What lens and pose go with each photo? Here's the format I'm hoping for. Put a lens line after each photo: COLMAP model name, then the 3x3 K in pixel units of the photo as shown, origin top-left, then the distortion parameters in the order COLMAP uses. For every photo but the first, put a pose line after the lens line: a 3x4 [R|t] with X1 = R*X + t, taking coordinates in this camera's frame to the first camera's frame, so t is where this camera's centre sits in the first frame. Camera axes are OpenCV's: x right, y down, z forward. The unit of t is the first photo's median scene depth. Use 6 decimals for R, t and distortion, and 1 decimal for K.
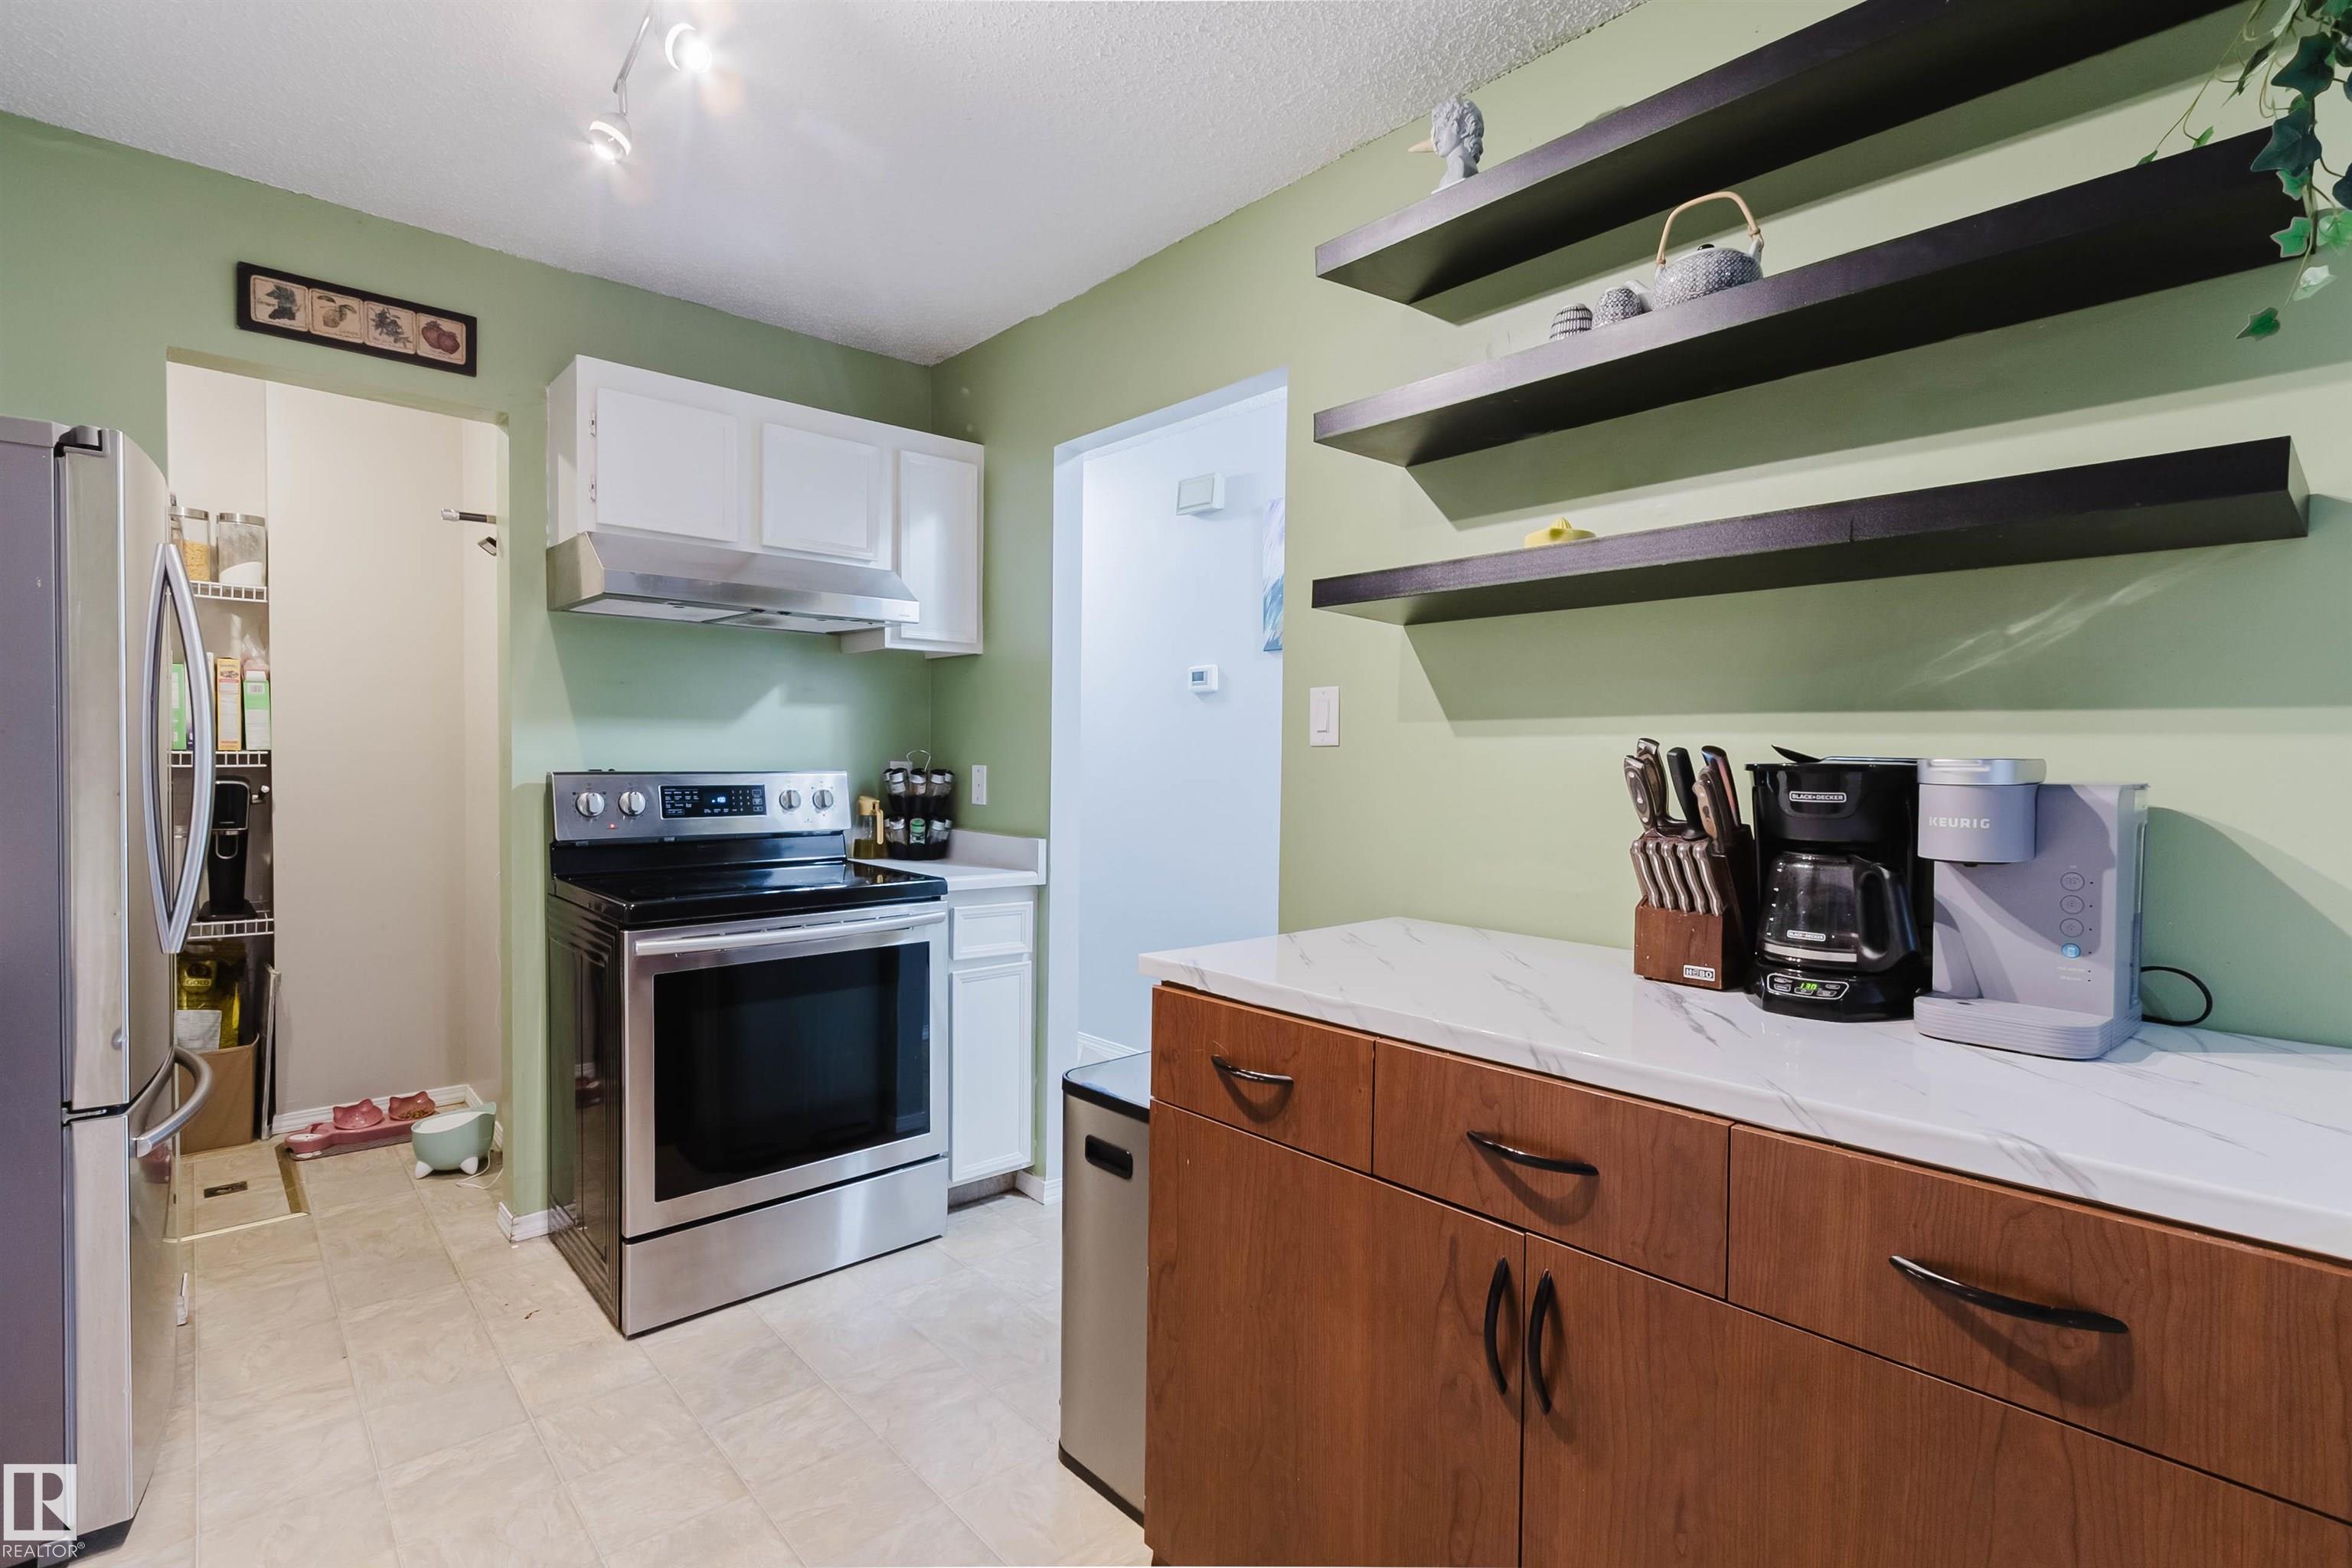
lens RADIAL K [[1084.9, 0, 1153.3], [0, 1084.9, 784.0], [0, 0, 1]] dist [0.001434, 0.000127]
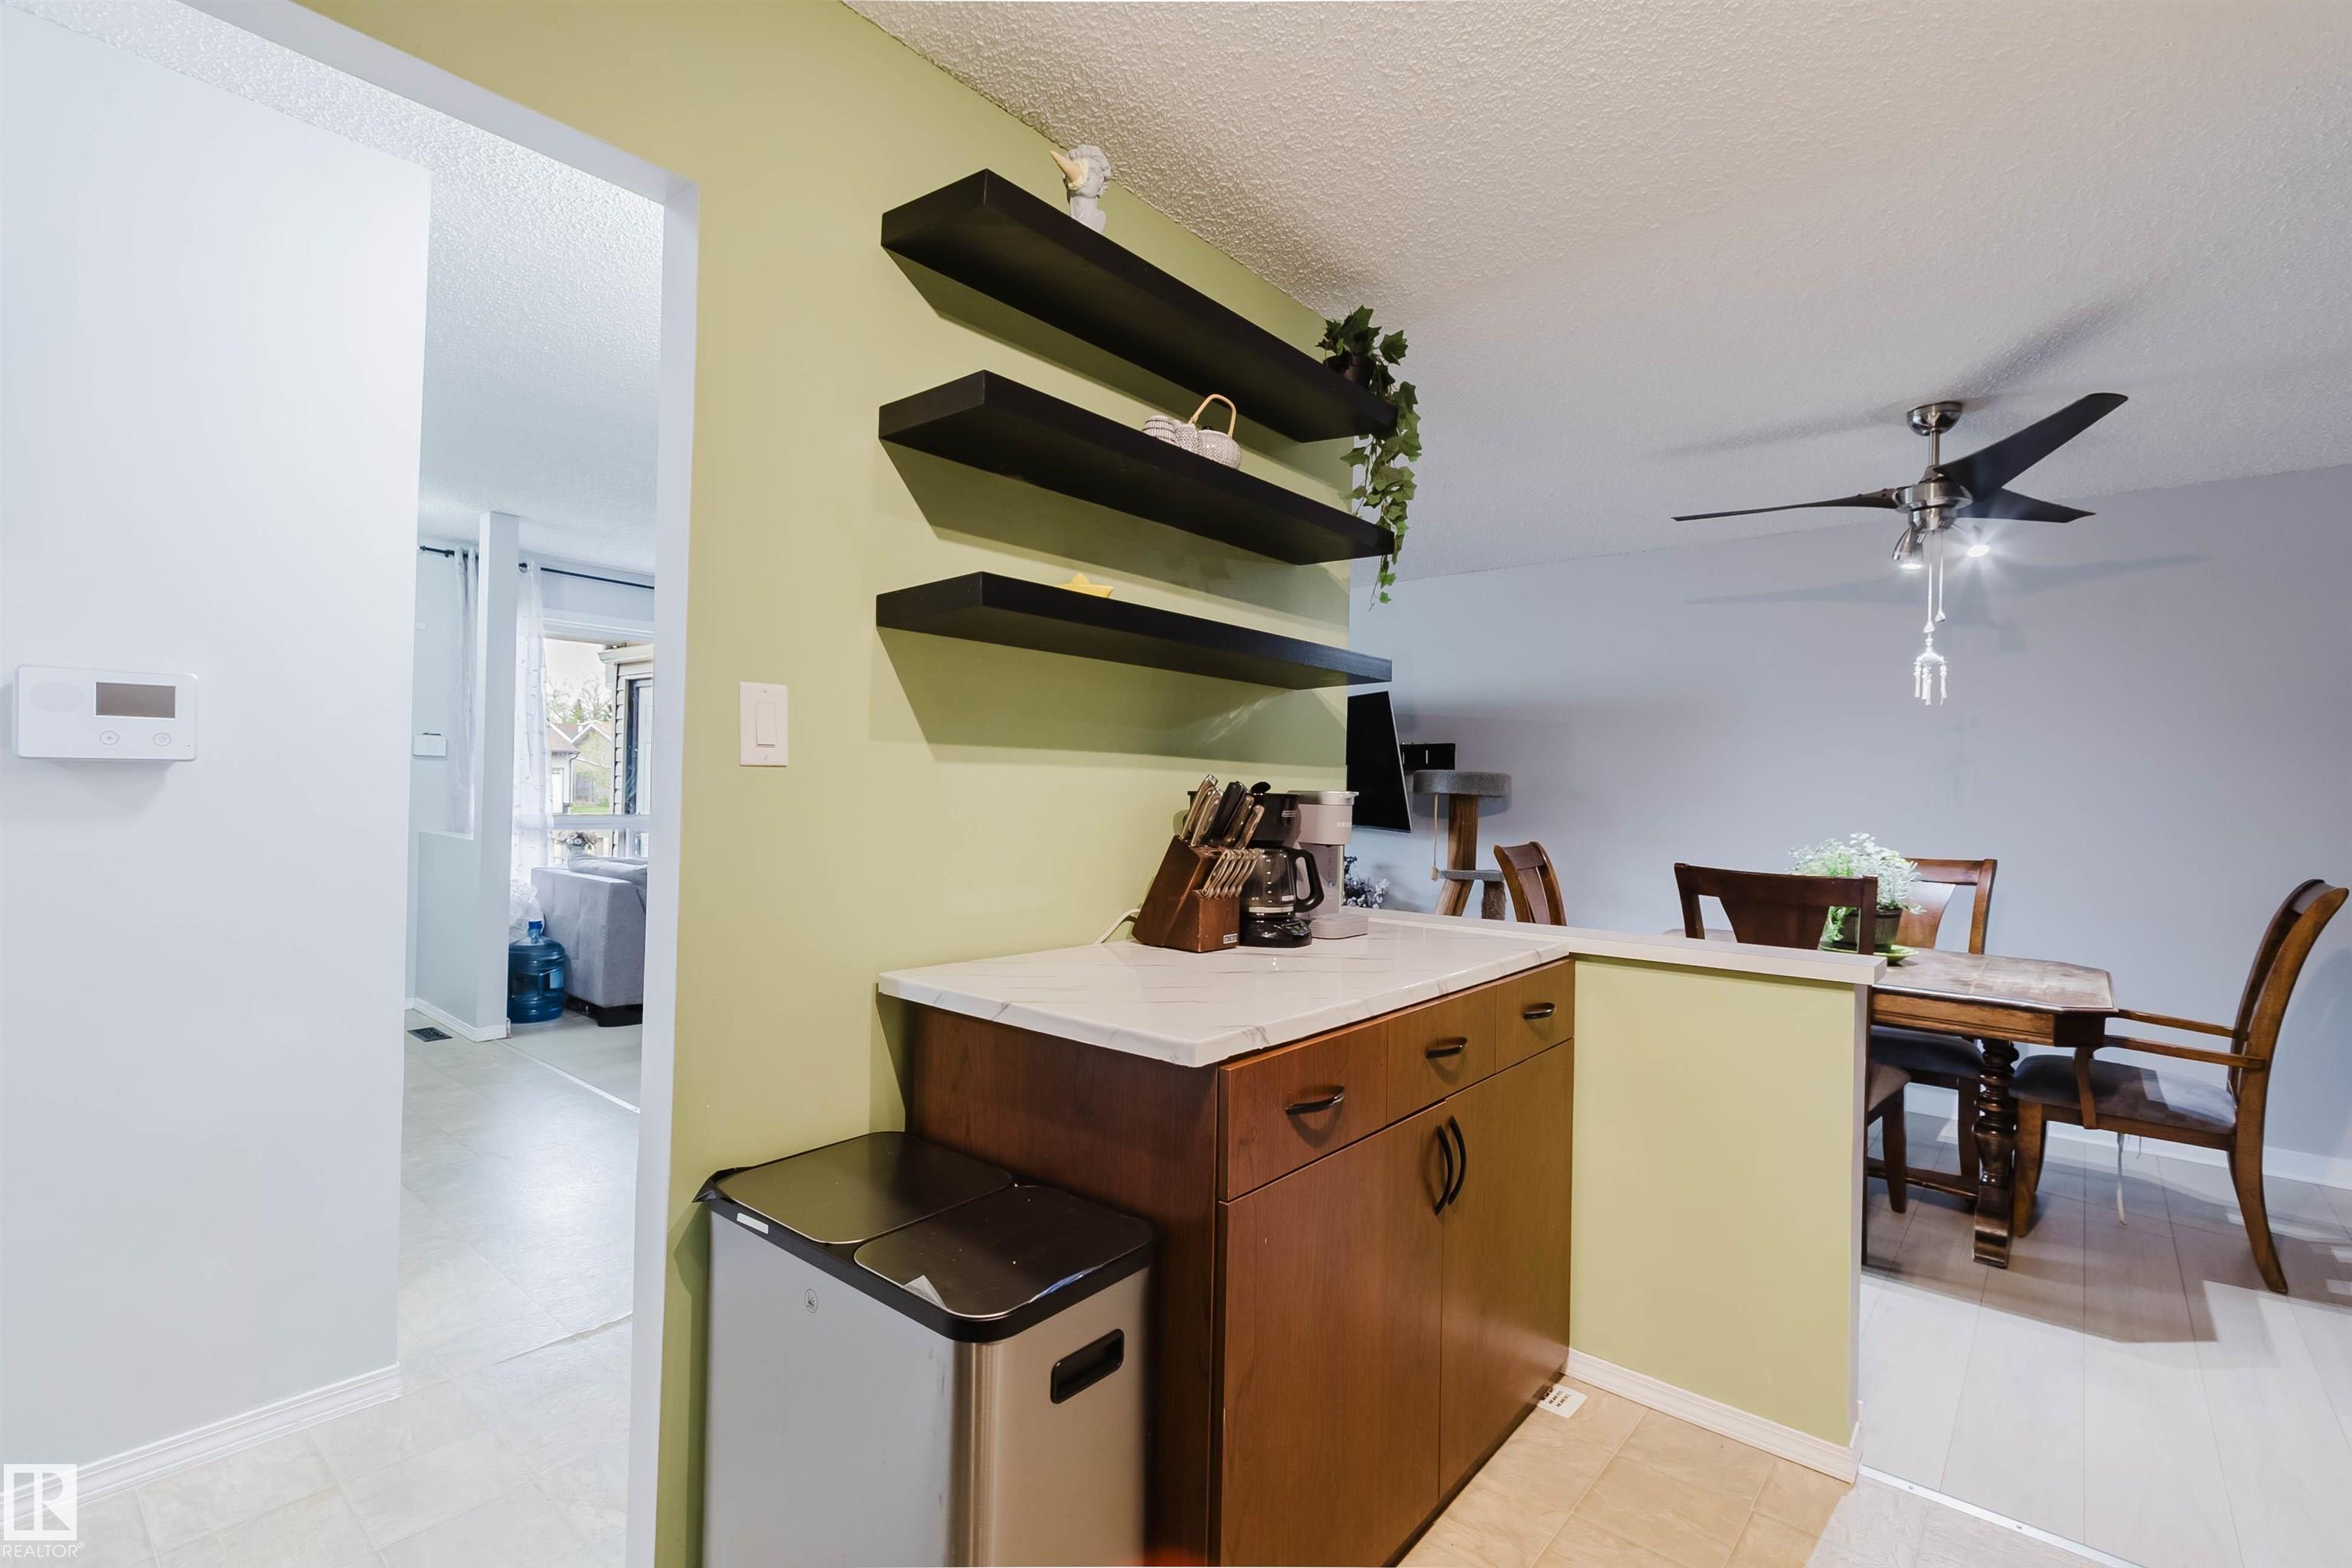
lens RADIAL K [[1078.8, 0, 1154.0], [0, 1078.8, 787.9], [0, 0, 1]] dist [-0.002606, -0.001187]
pose [[-0.134916, -0.013505, 0.990765, -0.461082], [0.001541, 0.999903, 0.013840, -0.023476], [-0.990856, 0.003394, -0.134882, 0.665143]]
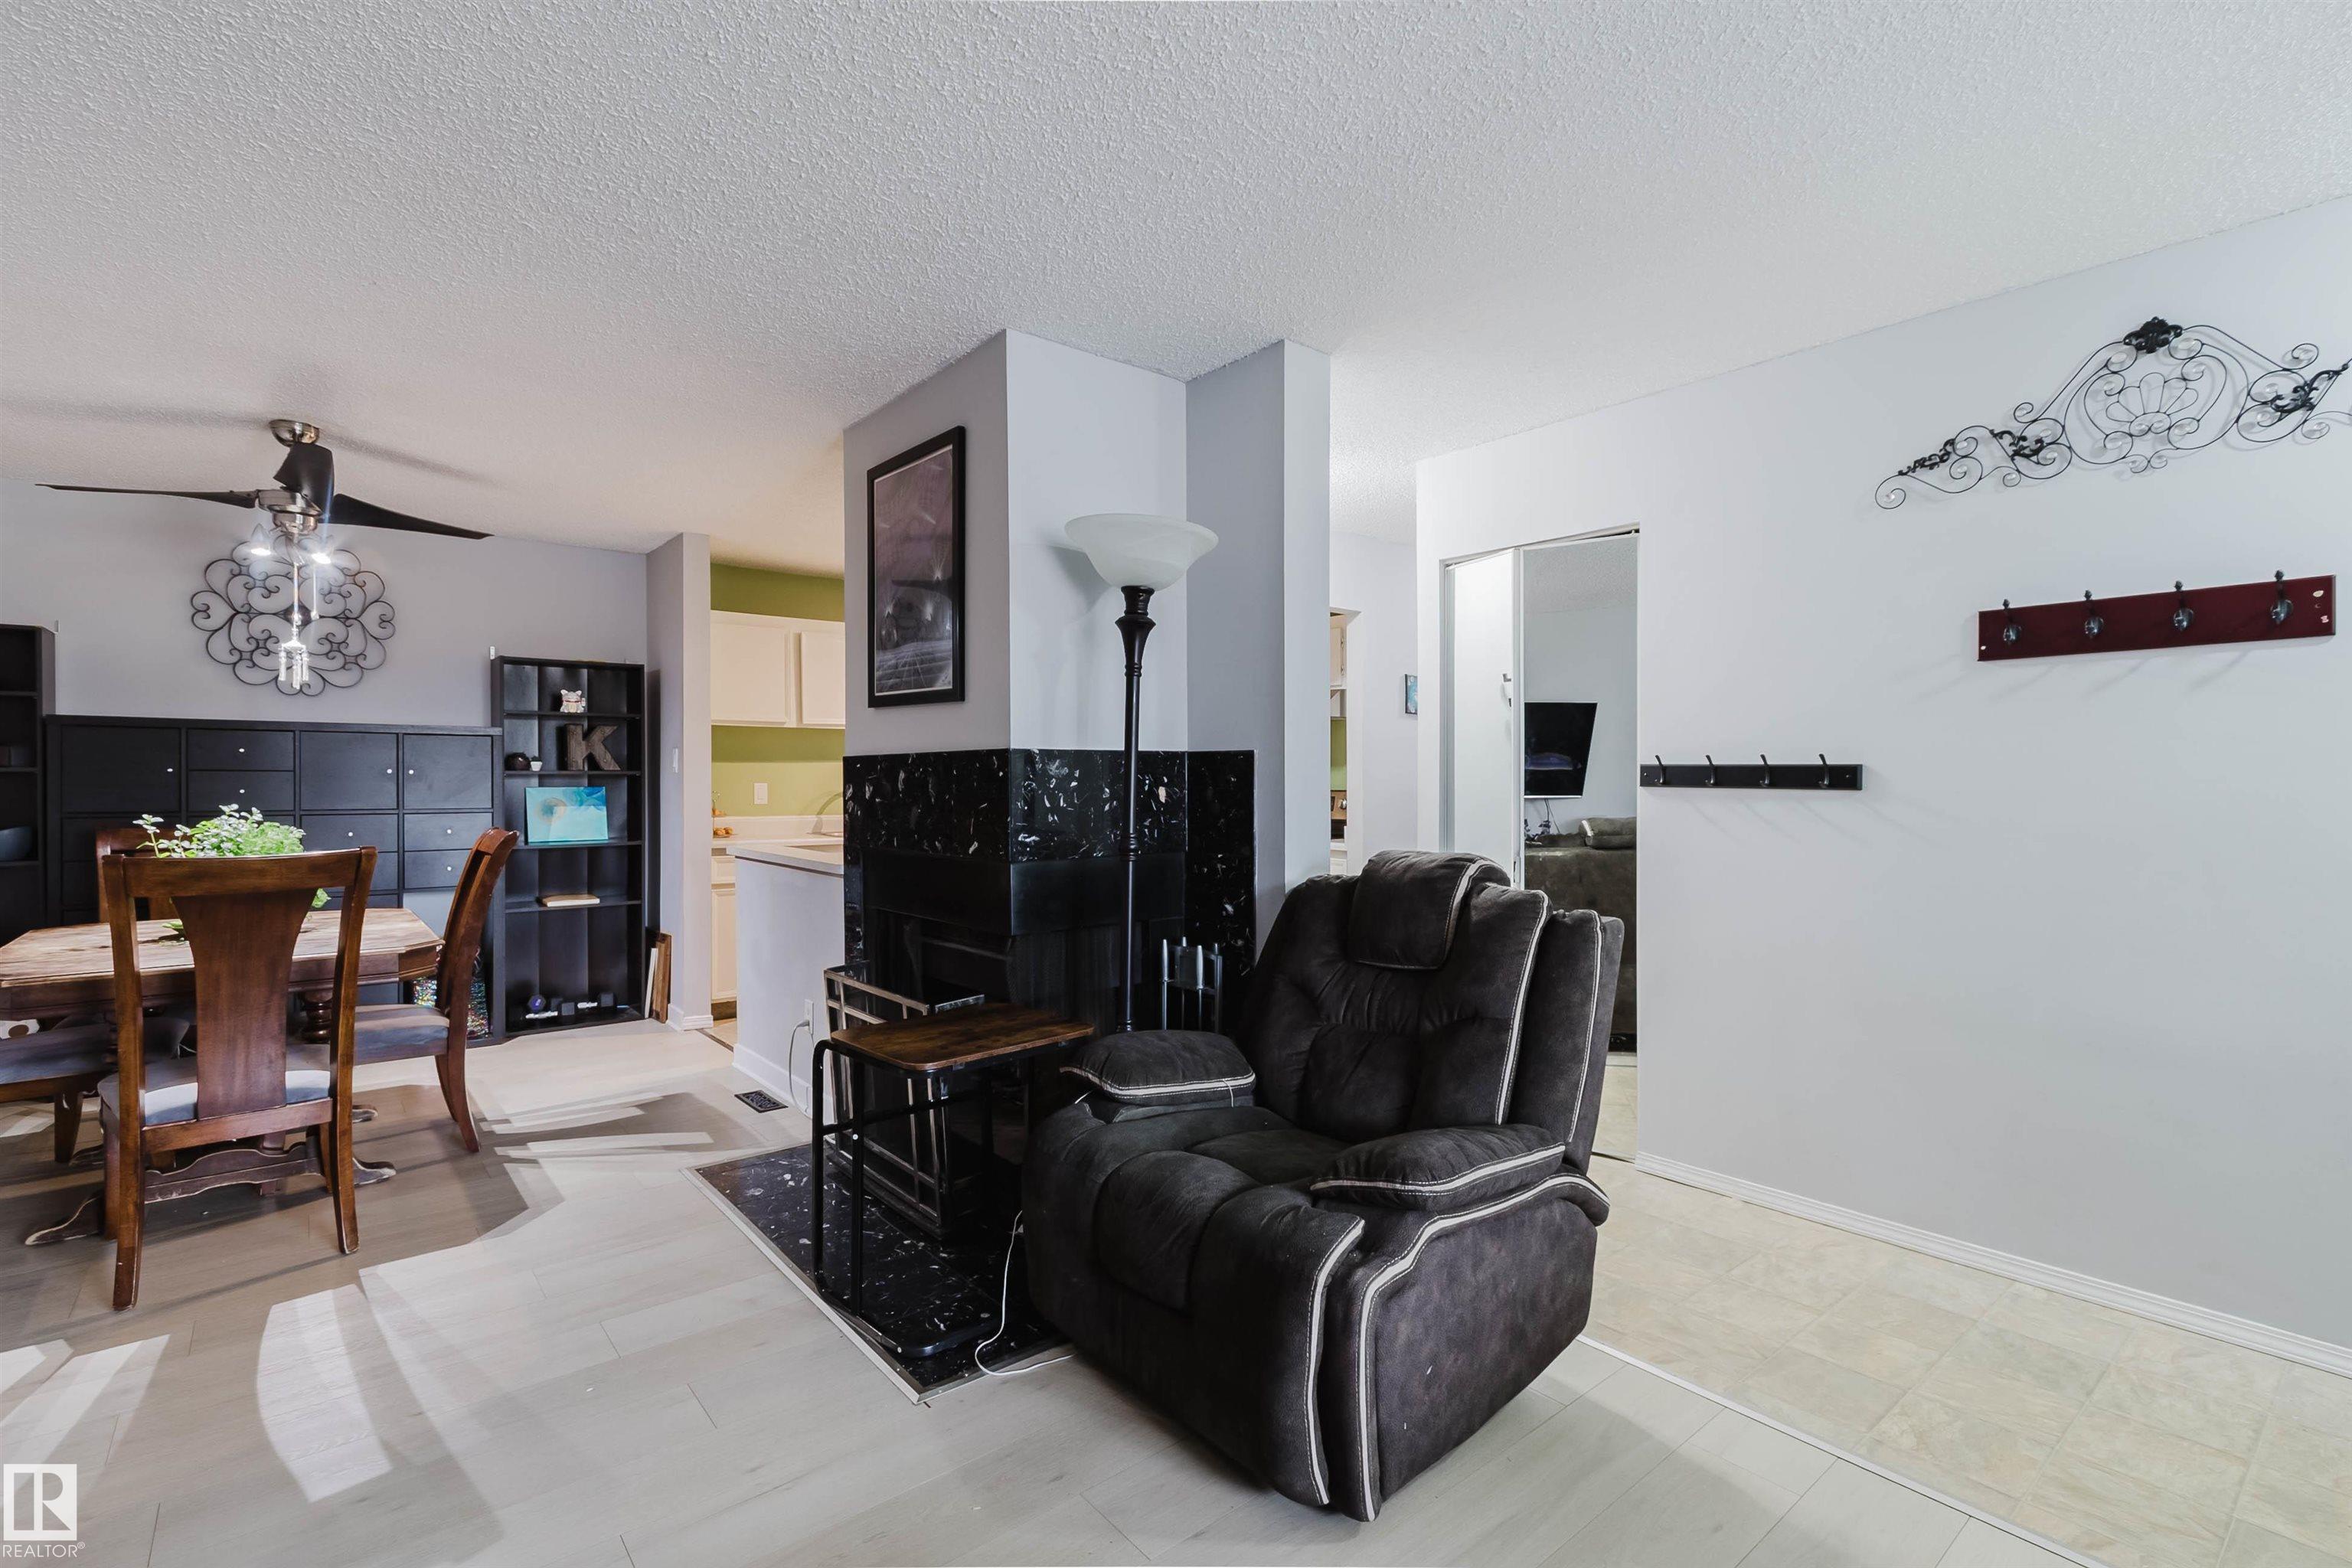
lens RADIAL K [[1084.9, 0, 1153.3], [0, 1084.9, 784.0], [0, 0, 1]] dist [0.001434, 0.000127]
pose [[-0.054143, -0.007385, -0.998506, 1.811597], [-0.028006, 0.999590, -0.005875, -0.000613], [0.998140, 0.027646, -0.054328, 0.793689]]
